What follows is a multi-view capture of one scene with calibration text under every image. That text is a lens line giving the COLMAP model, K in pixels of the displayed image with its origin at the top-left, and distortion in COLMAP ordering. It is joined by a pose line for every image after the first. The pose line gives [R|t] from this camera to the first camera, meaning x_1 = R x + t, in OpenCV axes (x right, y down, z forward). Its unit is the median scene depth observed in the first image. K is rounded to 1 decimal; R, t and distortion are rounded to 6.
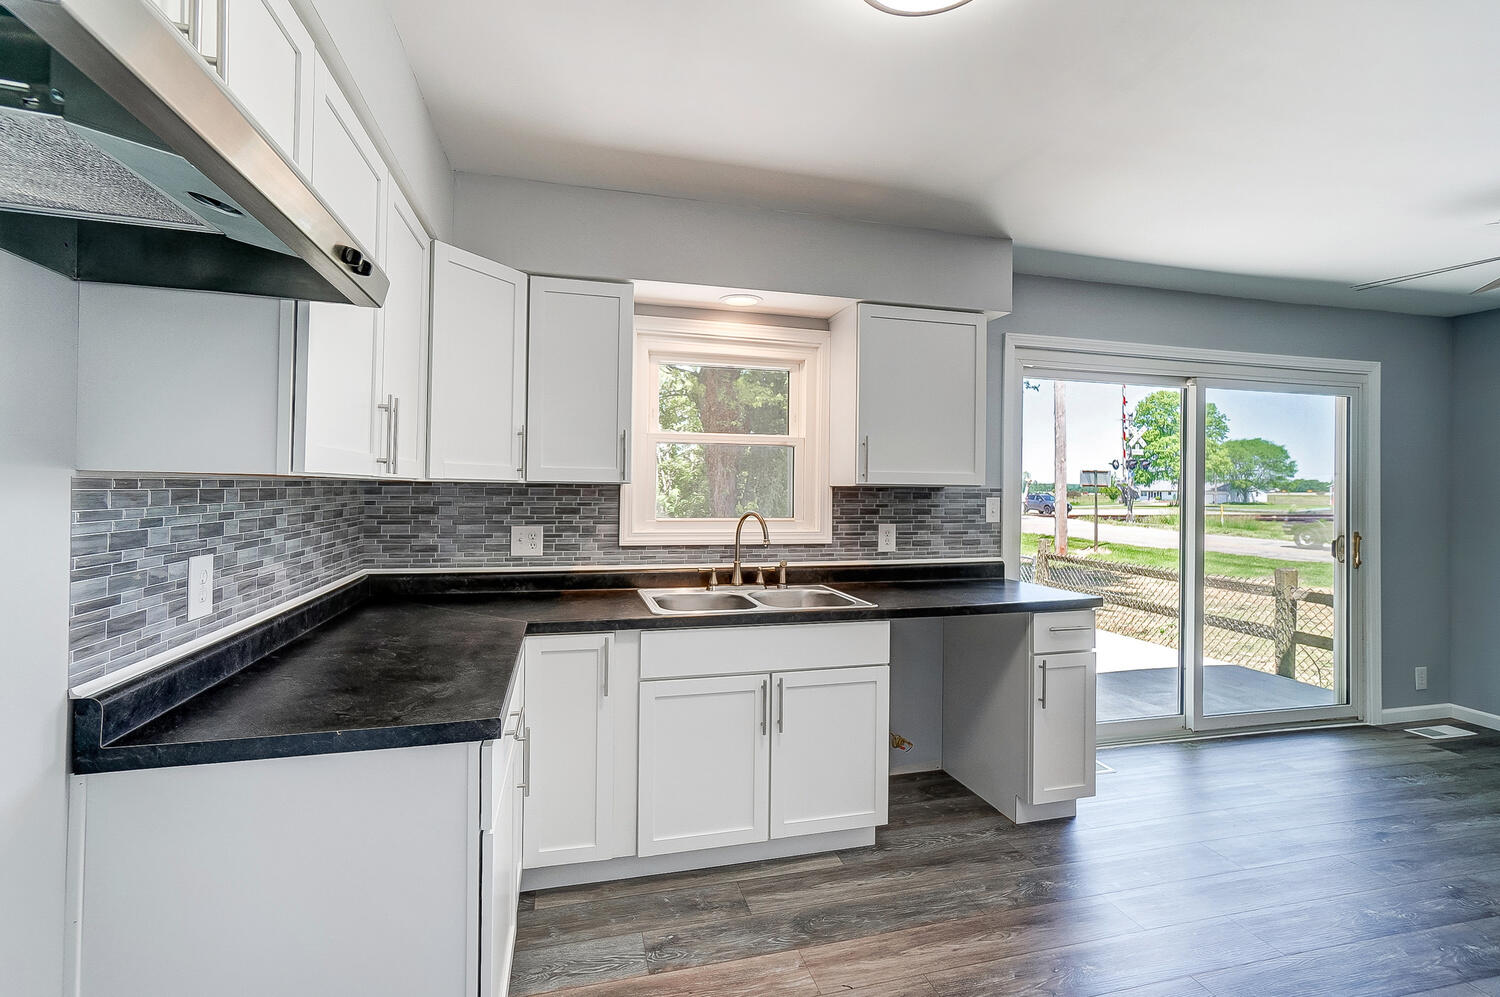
lens RADIAL K [[664.8, 0, 740.5], [0, 664.8, 487.2], [0, 0, 1]] dist [-0.002163, 0.010615]
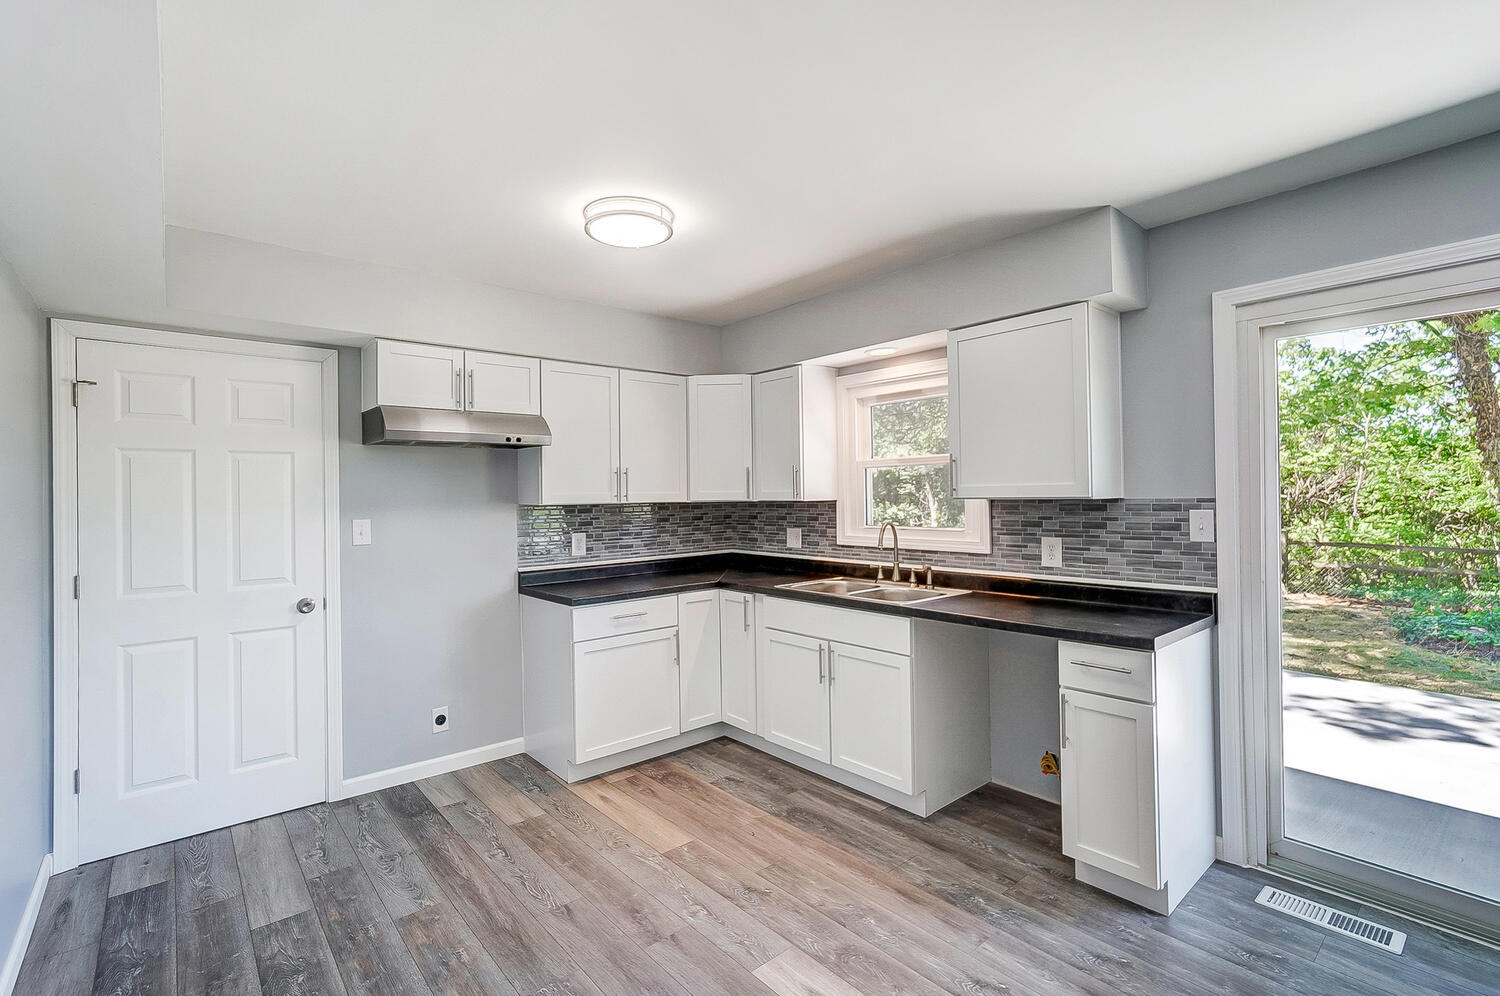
lens RADIAL K [[670.3, 0, 728.9], [0, 670.3, 491.2], [0, 0, 1]] dist [-0.013379, 0.012401]
pose [[0.428551, -0.023319, -0.903217, 0.871066], [0.020209, 0.999664, -0.016221, -0.004397], [0.903292, -0.011301, 0.428878, 0.173709]]
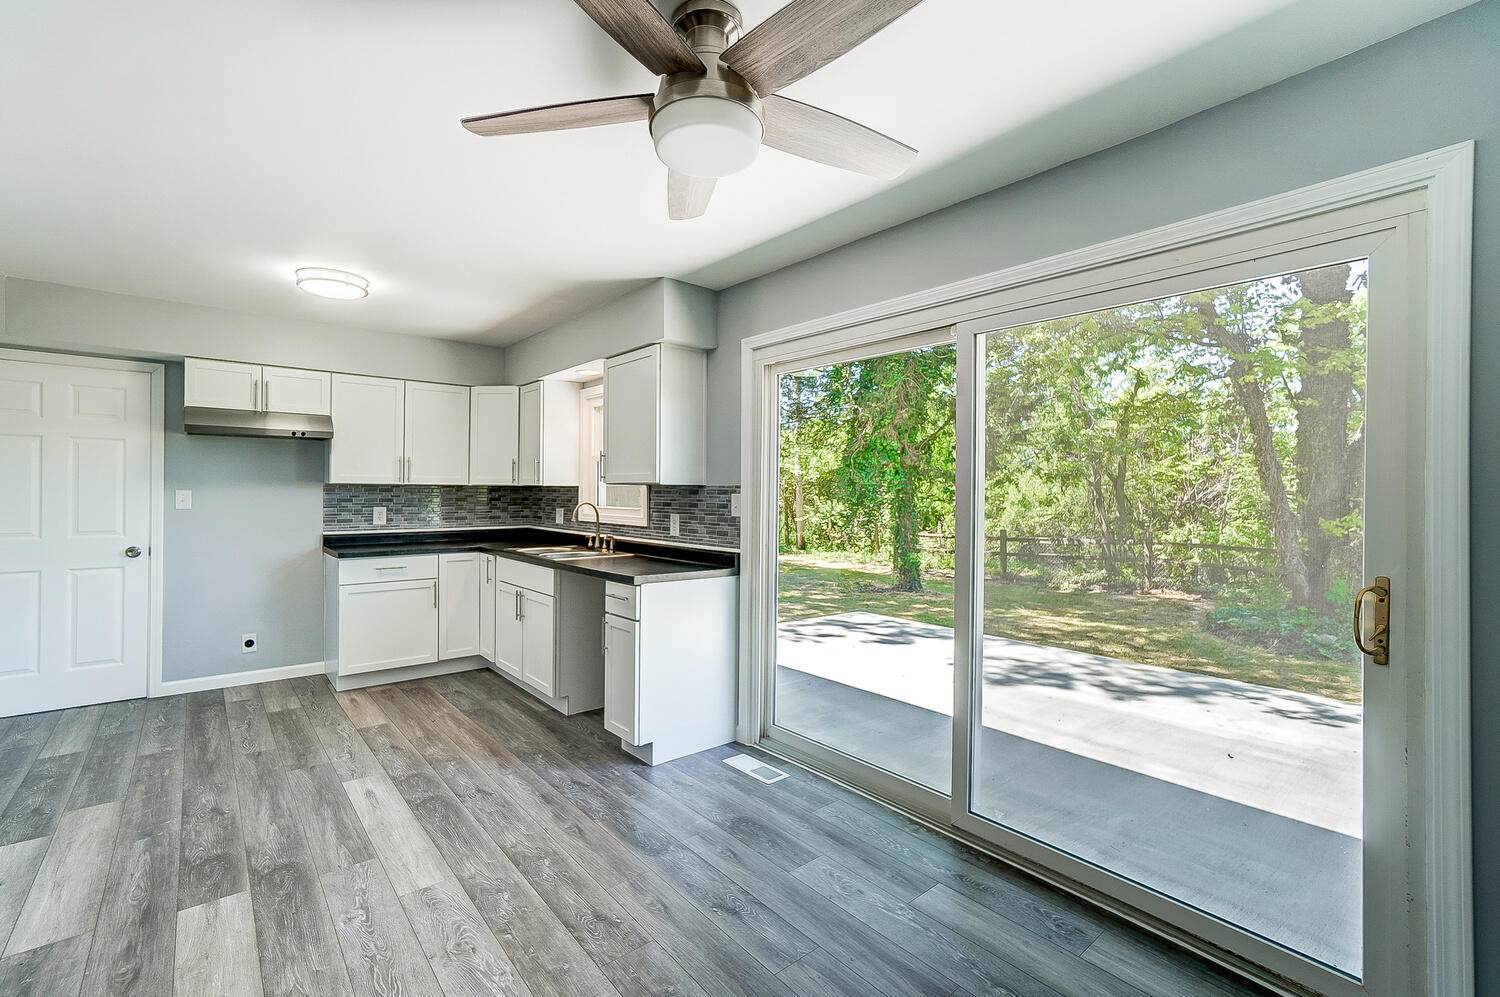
lens RADIAL K [[647.4, 0, 713.3], [0, 647.4, 491.6], [0, 0, 1]] dist [-0.001246, 0.009999]
pose [[0.408345, -0.008698, -0.912786, 1.365014], [-0.002769, 0.999938, -0.010767, 0.024749], [0.912824, 0.006924, 0.408295, 0.548806]]
